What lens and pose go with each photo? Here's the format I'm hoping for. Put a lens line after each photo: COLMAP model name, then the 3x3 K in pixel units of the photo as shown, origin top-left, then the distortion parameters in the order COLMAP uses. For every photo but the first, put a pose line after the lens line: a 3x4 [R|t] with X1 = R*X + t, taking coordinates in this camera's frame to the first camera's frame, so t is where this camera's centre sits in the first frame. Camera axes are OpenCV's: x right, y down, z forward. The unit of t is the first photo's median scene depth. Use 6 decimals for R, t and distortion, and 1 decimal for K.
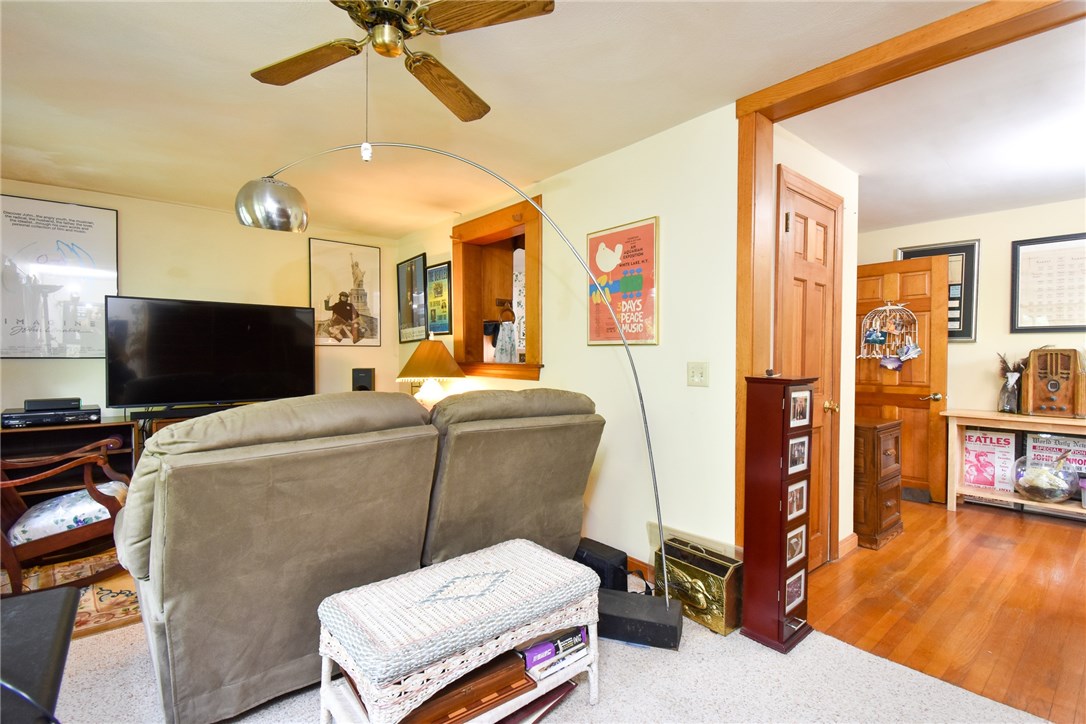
lens RADIAL K [[480.1, 0, 539.7], [0, 480.1, 364.6], [0, 0, 1]] dist [0.040274, -0.030521]
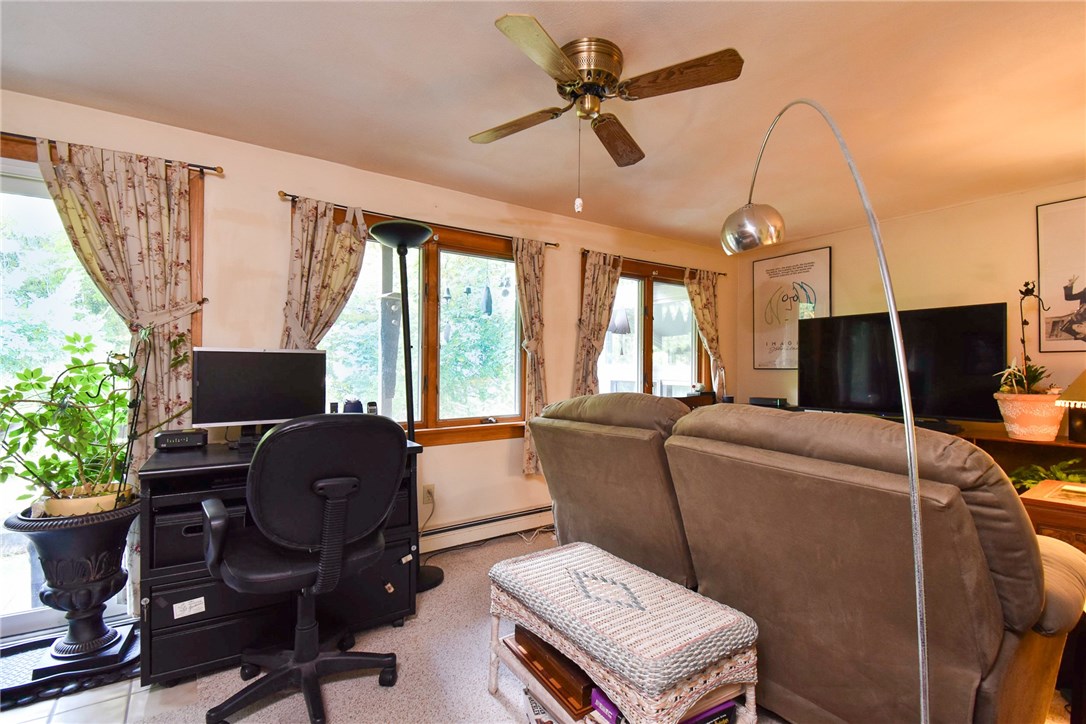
lens RADIAL K [[480.1, 0, 539.7], [0, 480.1, 364.6], [0, 0, 1]] dist [0.040274, -0.030521]
pose [[-0.118783, -0.016881, -0.992777, 0.575832], [-0.025006, 0.999589, -0.014005, 0.008016], [0.992605, 0.023162, -0.119156, 0.650747]]
